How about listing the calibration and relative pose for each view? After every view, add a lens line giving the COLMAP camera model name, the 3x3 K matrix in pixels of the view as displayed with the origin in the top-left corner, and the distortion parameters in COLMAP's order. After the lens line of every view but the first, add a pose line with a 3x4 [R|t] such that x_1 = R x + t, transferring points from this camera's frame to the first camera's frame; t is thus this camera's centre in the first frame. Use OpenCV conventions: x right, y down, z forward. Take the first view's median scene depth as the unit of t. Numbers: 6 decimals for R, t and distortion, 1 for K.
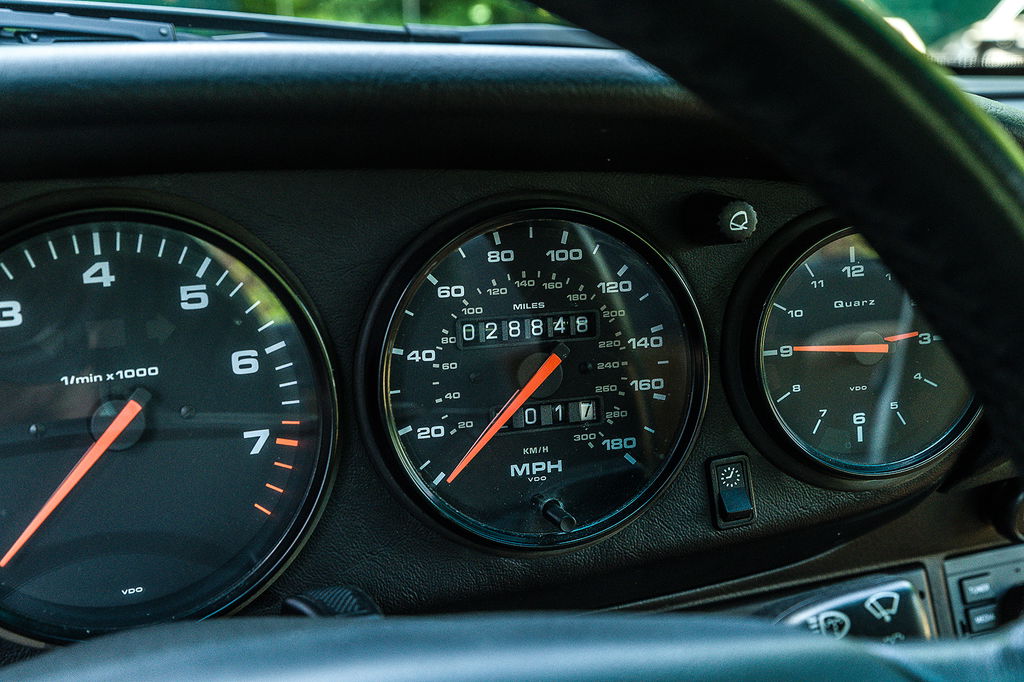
lens RADIAL K [[1443.3, 0, 512.8], [0, 1443.3, 333.7], [0, 0, 1]] dist [0.036883, 0.000000]
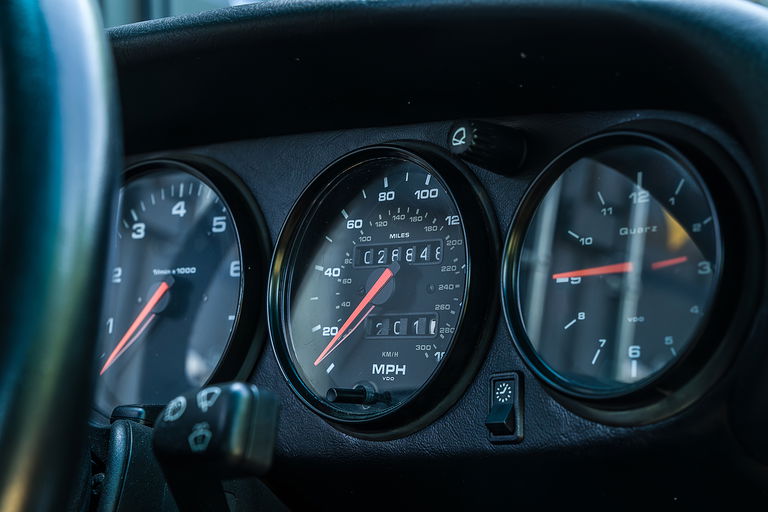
lens RADIAL K [[1082.5, 0, 381.7], [0, 1082.5, 261.9], [0, 0, 1]] dist [0.036883, 0.000000]
pose [[0.549510, -0.024754, -0.835120, 0.769212], [-0.174876, 0.974012, -0.143939, 0.137346], [0.816981, 0.225138, 0.530901, 0.501466]]
